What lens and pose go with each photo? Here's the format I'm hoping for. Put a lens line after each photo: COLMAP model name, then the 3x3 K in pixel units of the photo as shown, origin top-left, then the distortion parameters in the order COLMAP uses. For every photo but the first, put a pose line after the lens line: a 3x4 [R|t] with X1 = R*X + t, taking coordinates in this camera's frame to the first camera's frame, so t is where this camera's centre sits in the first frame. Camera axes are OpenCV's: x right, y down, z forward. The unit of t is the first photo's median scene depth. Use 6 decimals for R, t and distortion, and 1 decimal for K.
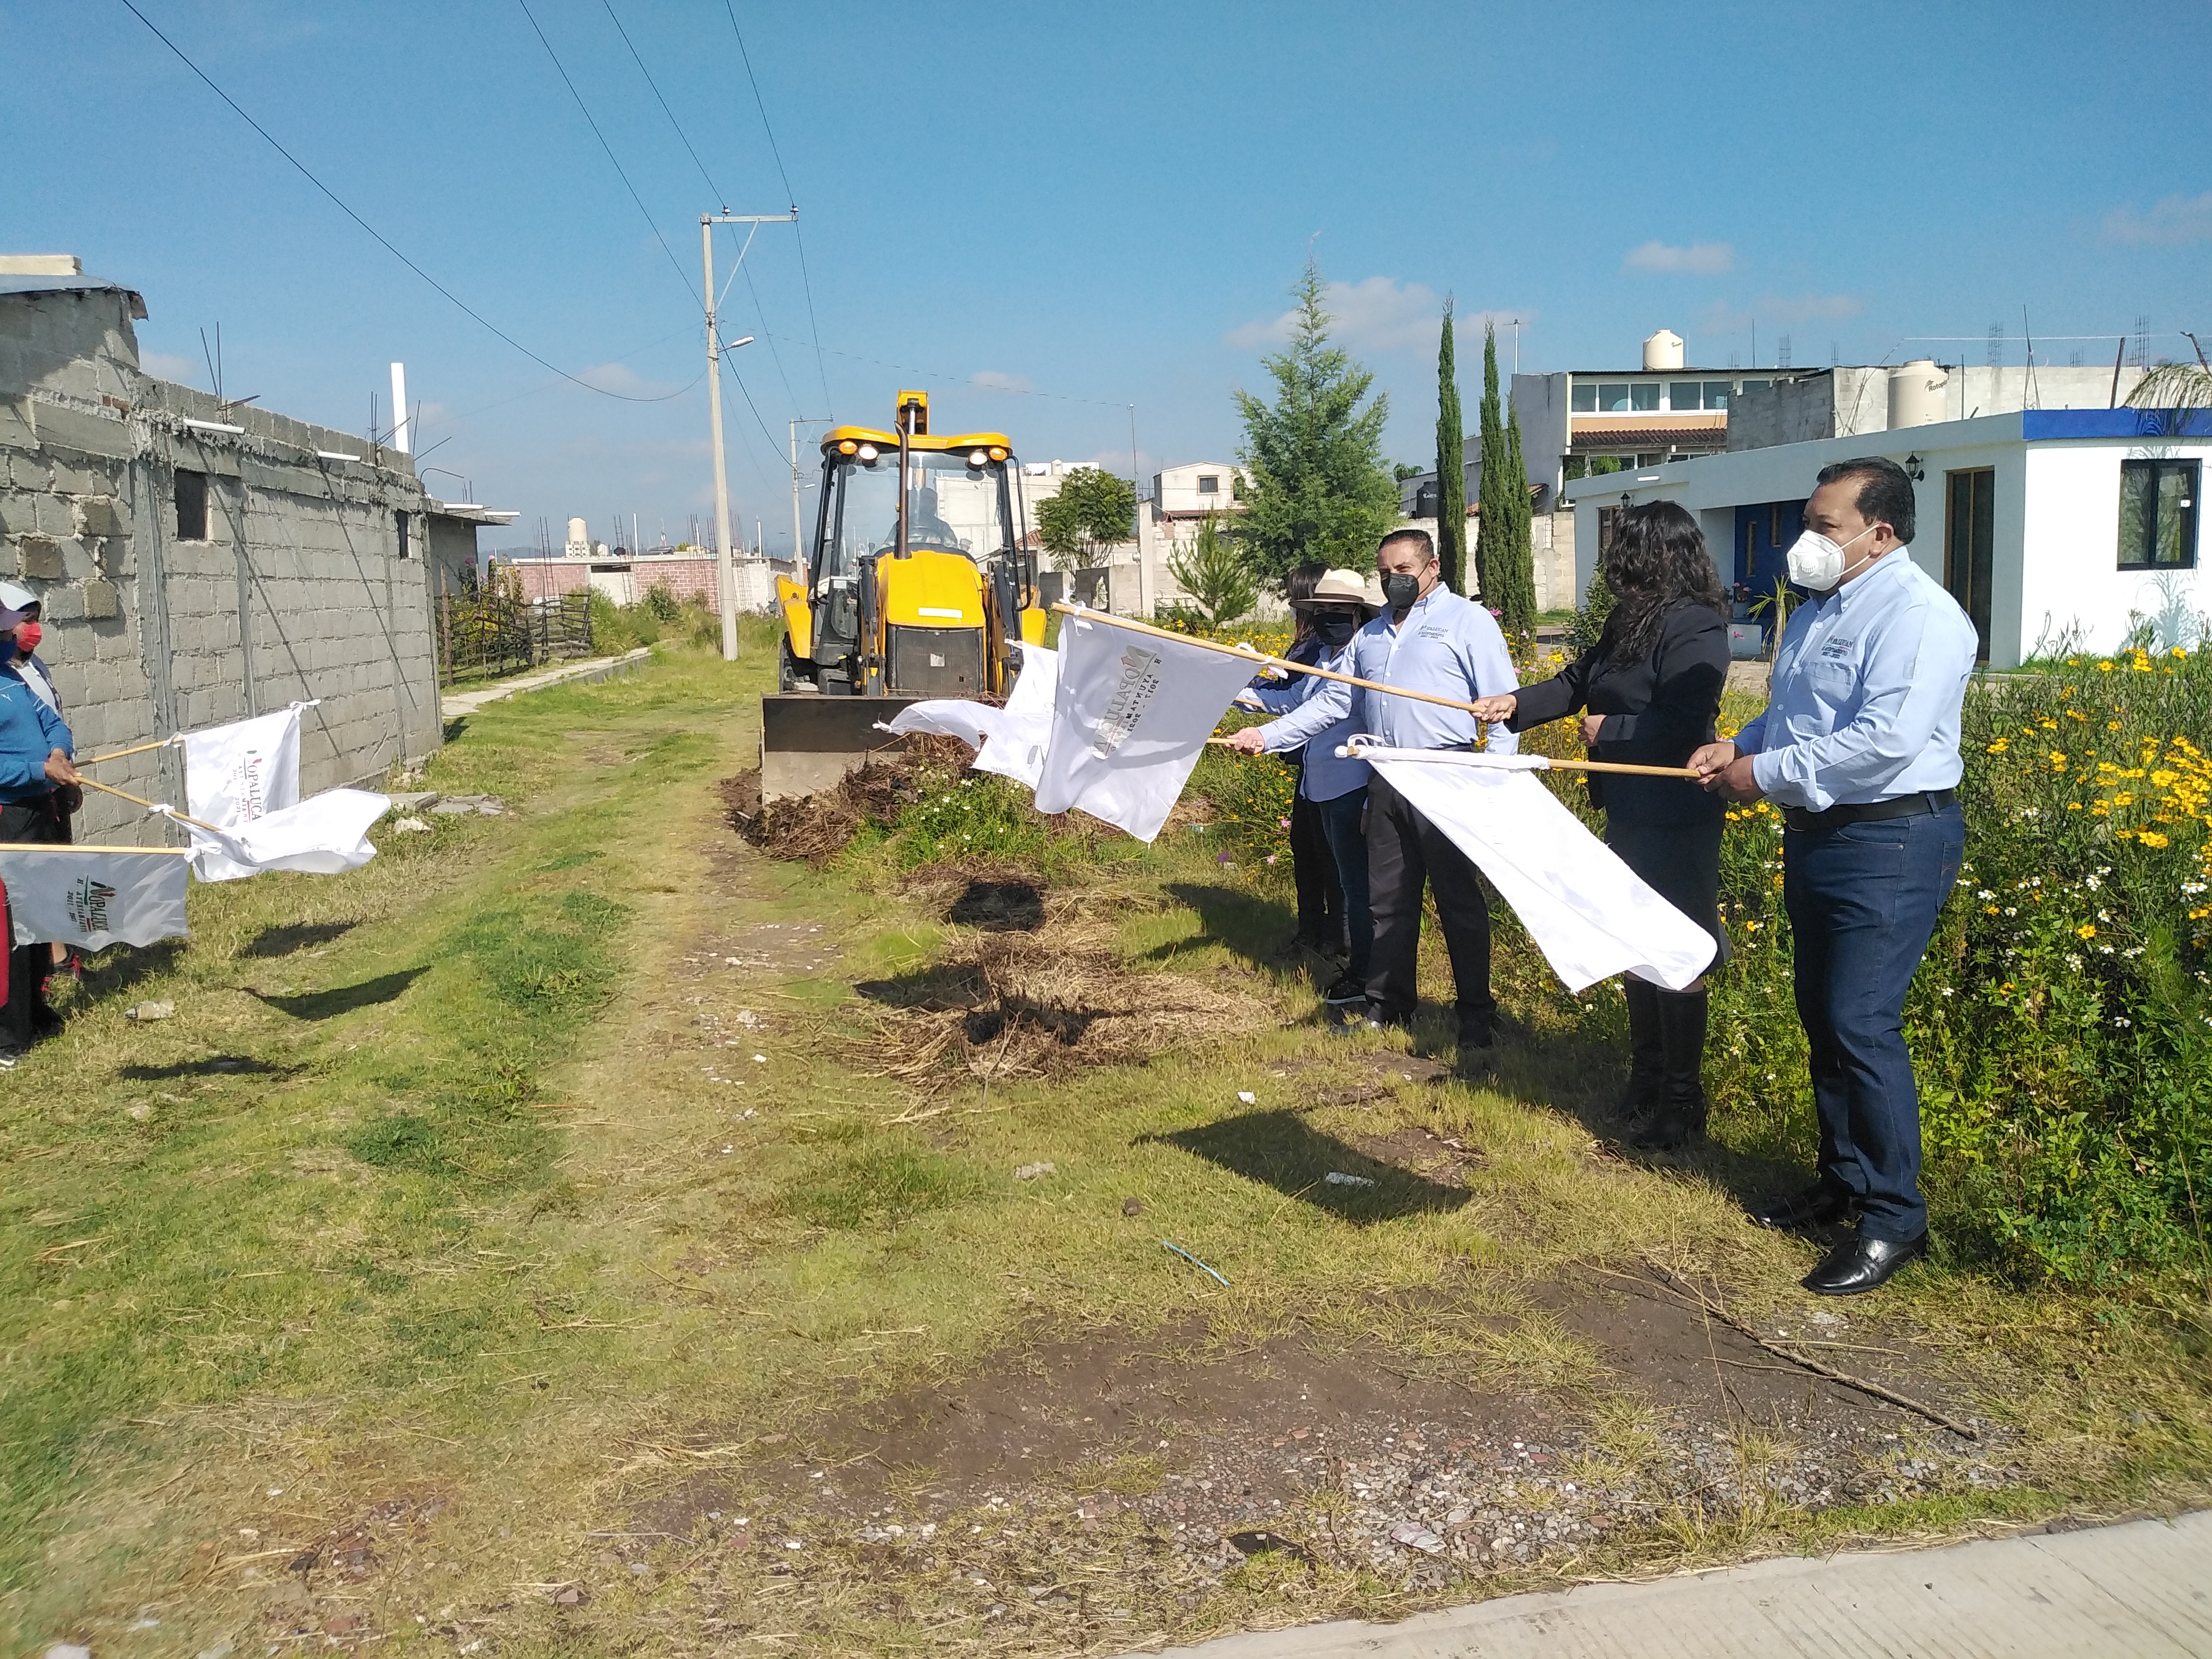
lens RADIAL K [[1781.6, 0, 1086.7], [0, 1781.6, 824.4], [0, 0, 1]] dist [0.017234, -0.046261]
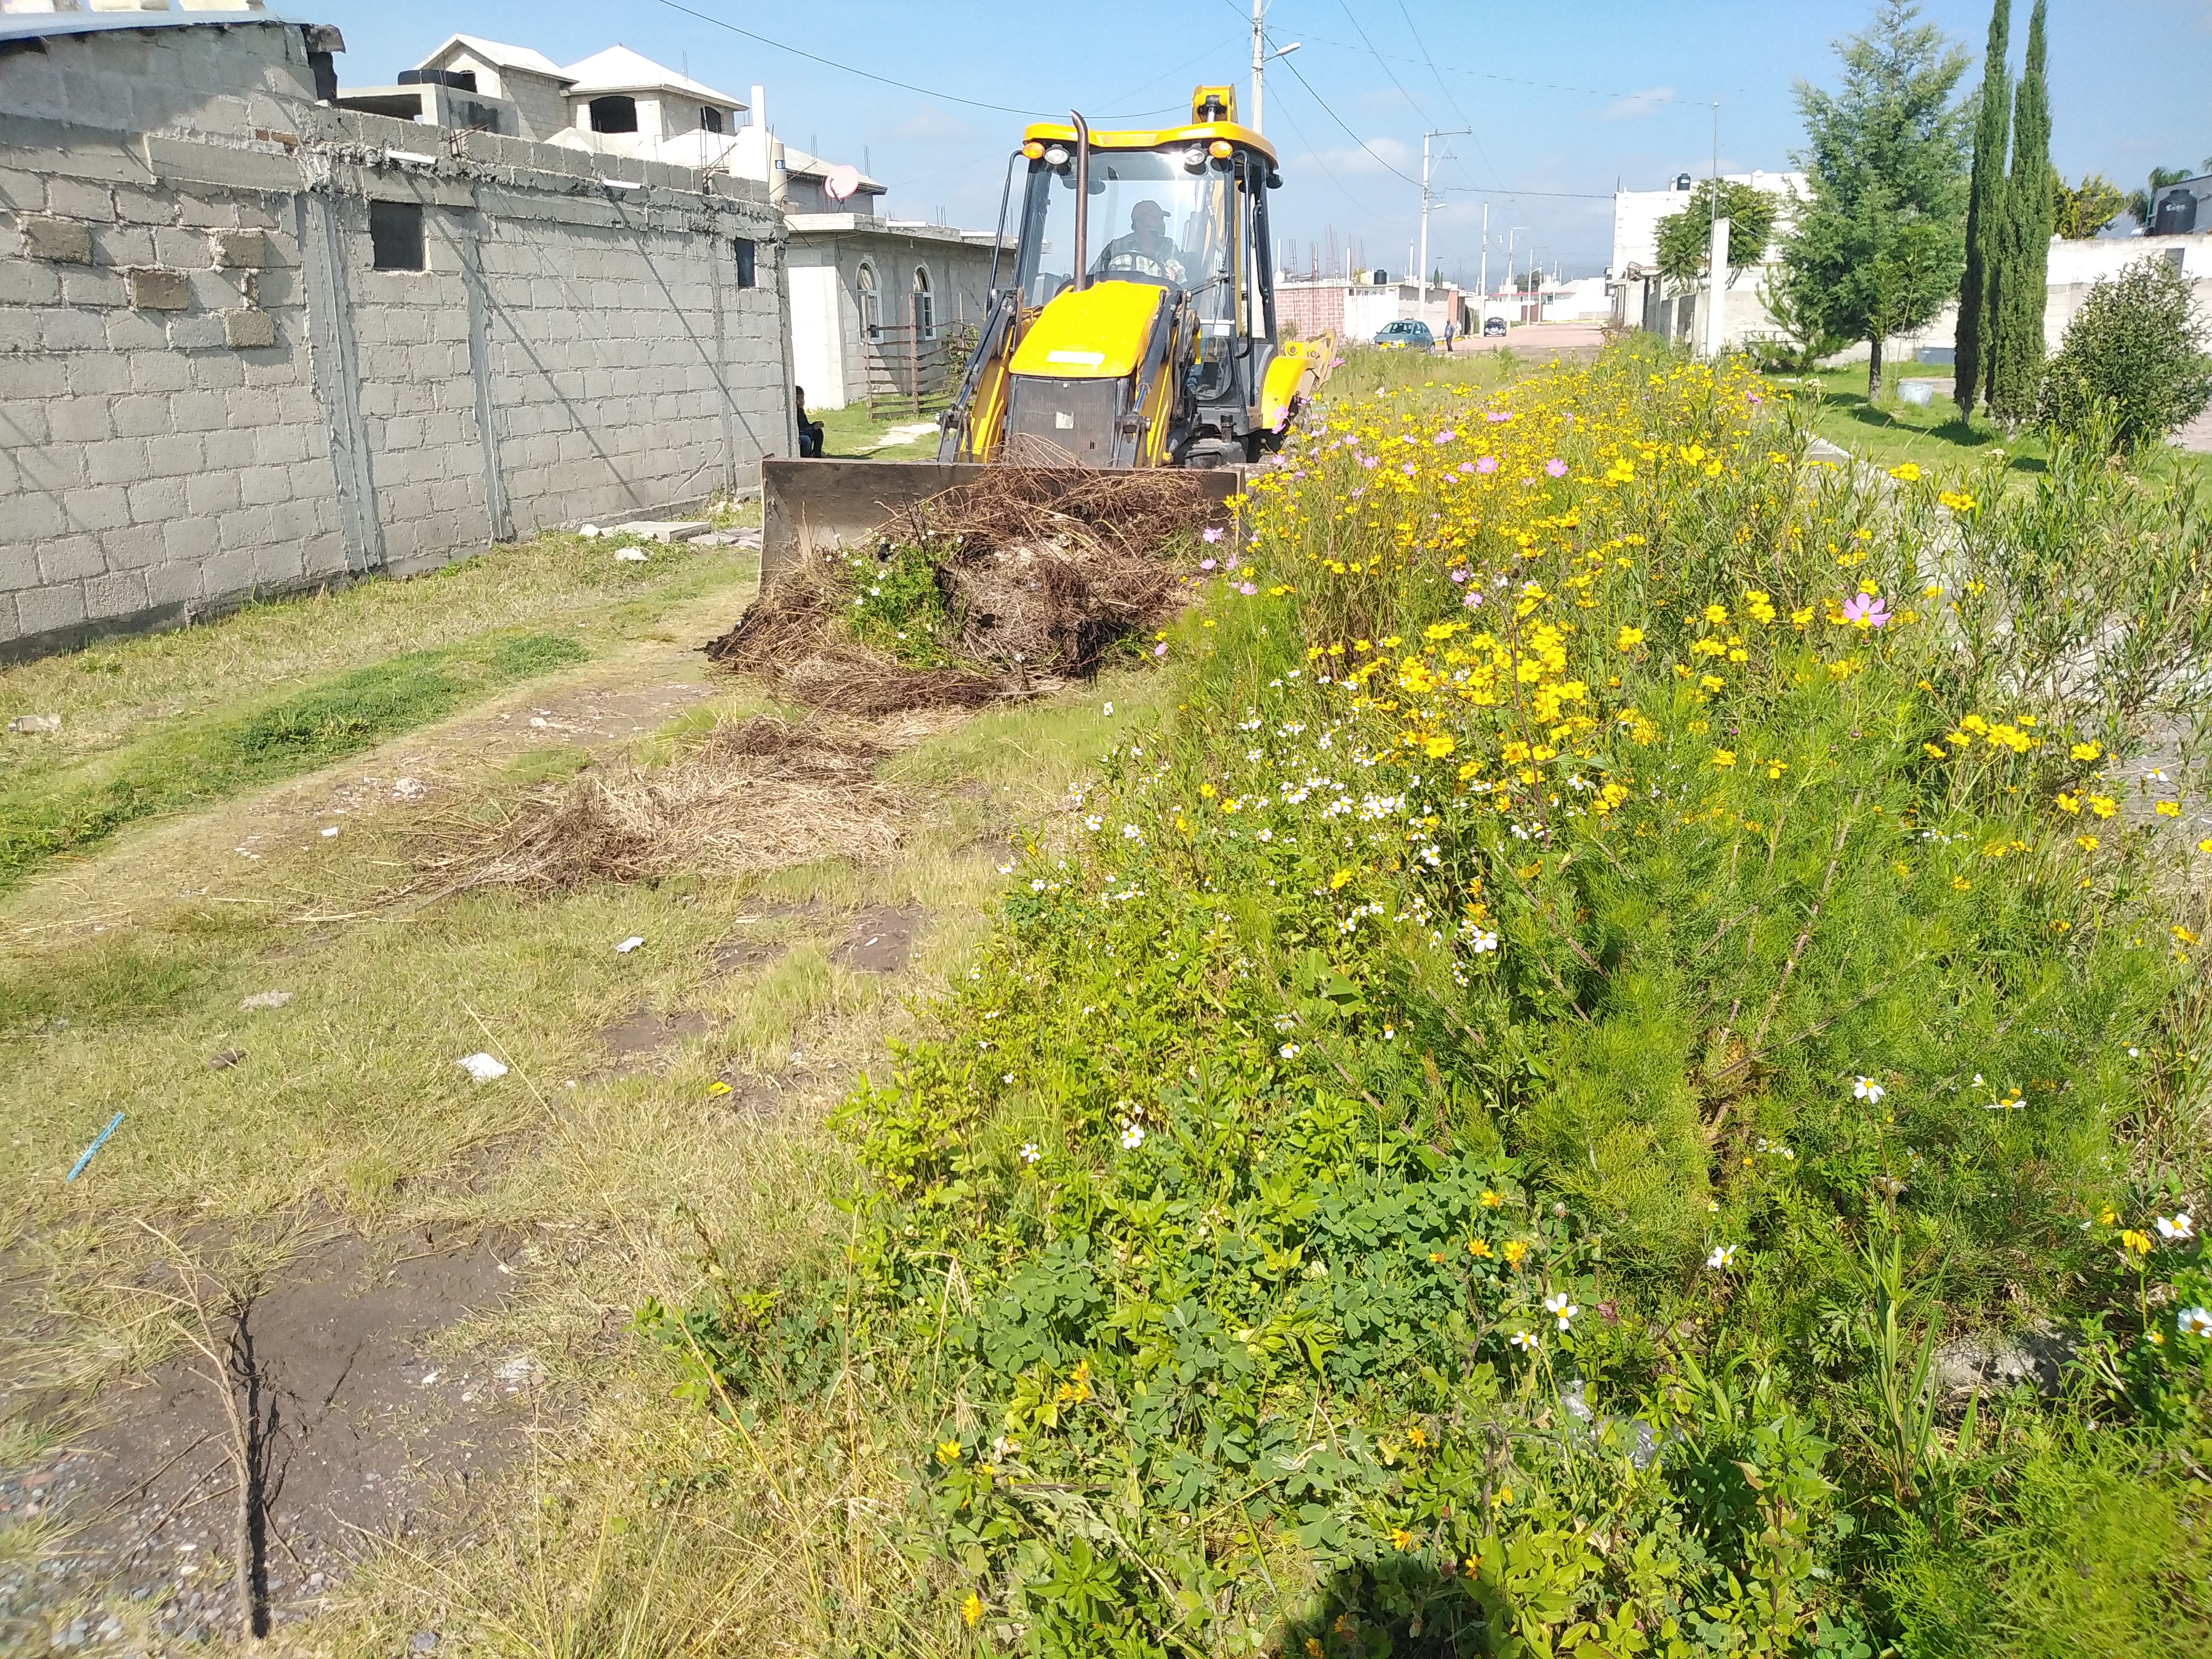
lens RADIAL K [[1781.6, 0, 1092.6], [0, 1781.6, 809.6], [0, 0, 1]] dist [0.017234, -0.046261]
pose [[0.931381, 0.101796, -0.349524, 0.277119], [-0.052741, 0.987711, 0.147123, -0.022500], [0.360205, -0.118593, 0.925304, 0.140512]]
